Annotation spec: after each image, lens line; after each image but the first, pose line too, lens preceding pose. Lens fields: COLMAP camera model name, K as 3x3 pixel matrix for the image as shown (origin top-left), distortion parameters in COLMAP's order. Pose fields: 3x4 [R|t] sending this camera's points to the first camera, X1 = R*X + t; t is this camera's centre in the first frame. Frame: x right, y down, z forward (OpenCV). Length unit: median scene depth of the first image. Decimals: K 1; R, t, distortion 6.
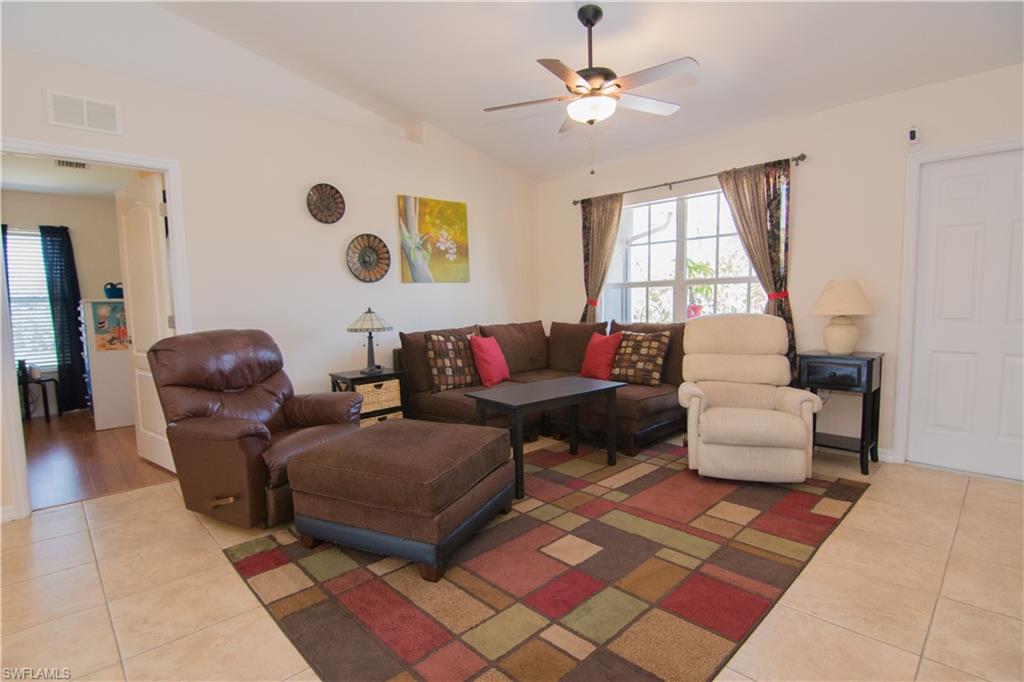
lens RADIAL K [[497.4, 0, 506.0], [0, 497.4, 343.3], [0, 0, 1]] dist [-0.013812, -0.003984]
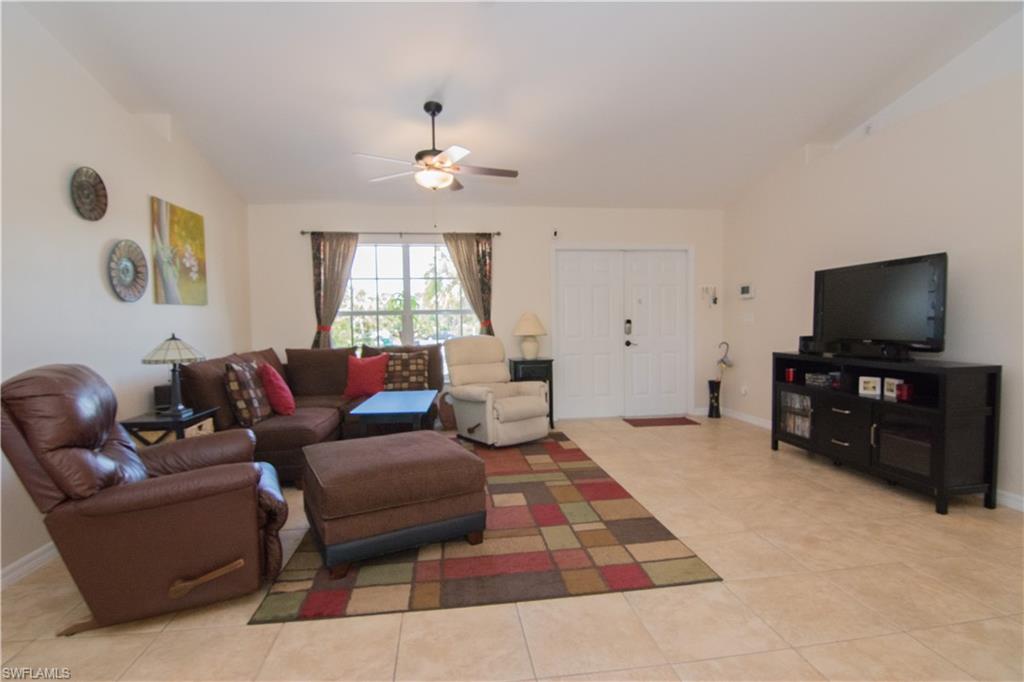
lens RADIAL K [[497.4, 0, 508.9], [0, 497.4, 343.8], [0, 0, 1]] dist [-0.013812, -0.003984]
pose [[0.584939, -0.023970, 0.810723, -0.580039], [0.074456, 0.996930, -0.024245, 0.005271], [-0.807653, 0.074545, 0.584928, 0.083602]]
